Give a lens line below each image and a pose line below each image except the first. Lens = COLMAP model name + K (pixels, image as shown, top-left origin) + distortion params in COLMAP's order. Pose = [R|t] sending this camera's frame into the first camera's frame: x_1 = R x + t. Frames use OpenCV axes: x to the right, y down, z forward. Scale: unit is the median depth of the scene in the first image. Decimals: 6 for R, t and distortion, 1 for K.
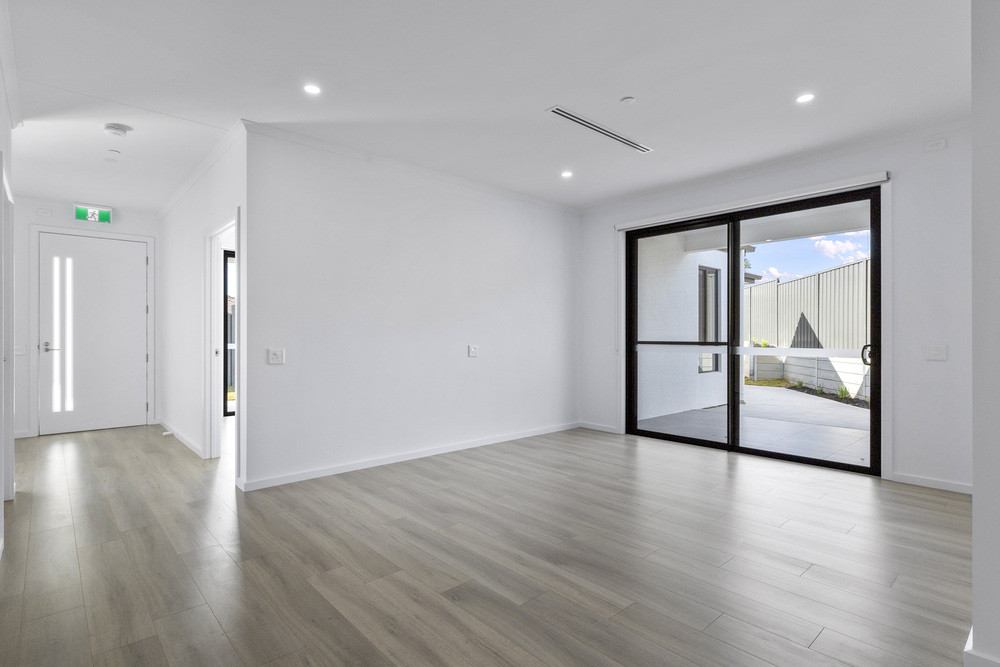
lens RADIAL K [[502.7, 0, 500.0], [0, 502.7, 333.5], [0, 0, 1]] dist [0.000186, 0.000090]
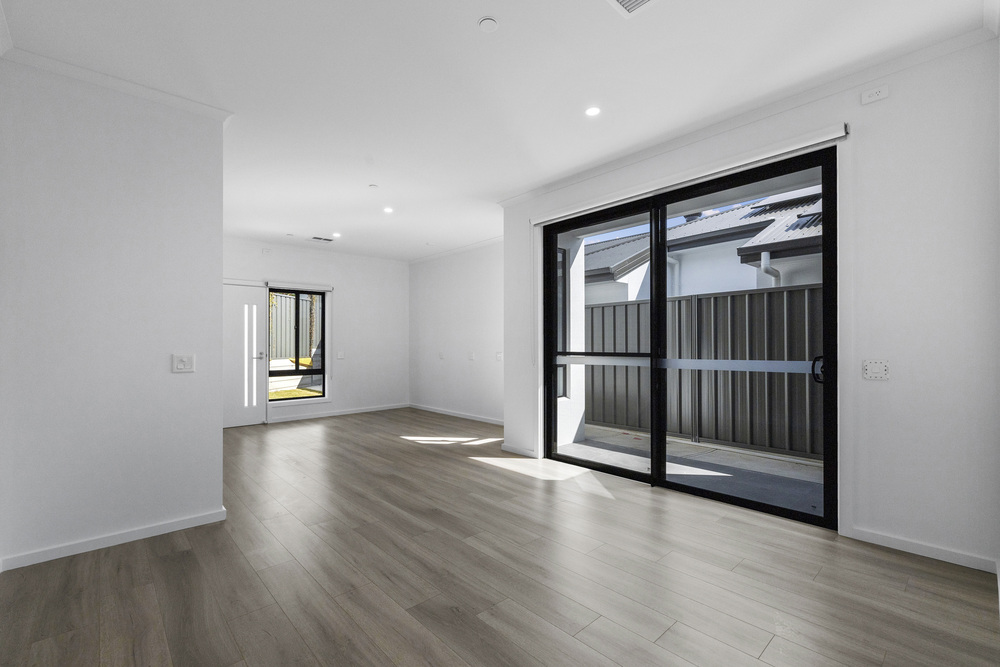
lens RADIAL K [[440.7, 0, 506.3], [0, 440.7, 346.1], [0, 0, 1]] dist [0.000713, -0.000187]
pose [[0.999924, -0.002048, 0.012119, 0.208460], [0.002087, 0.999993, -0.003225, 0.008161], [-0.012112, 0.003250, 0.999921, 0.283758]]
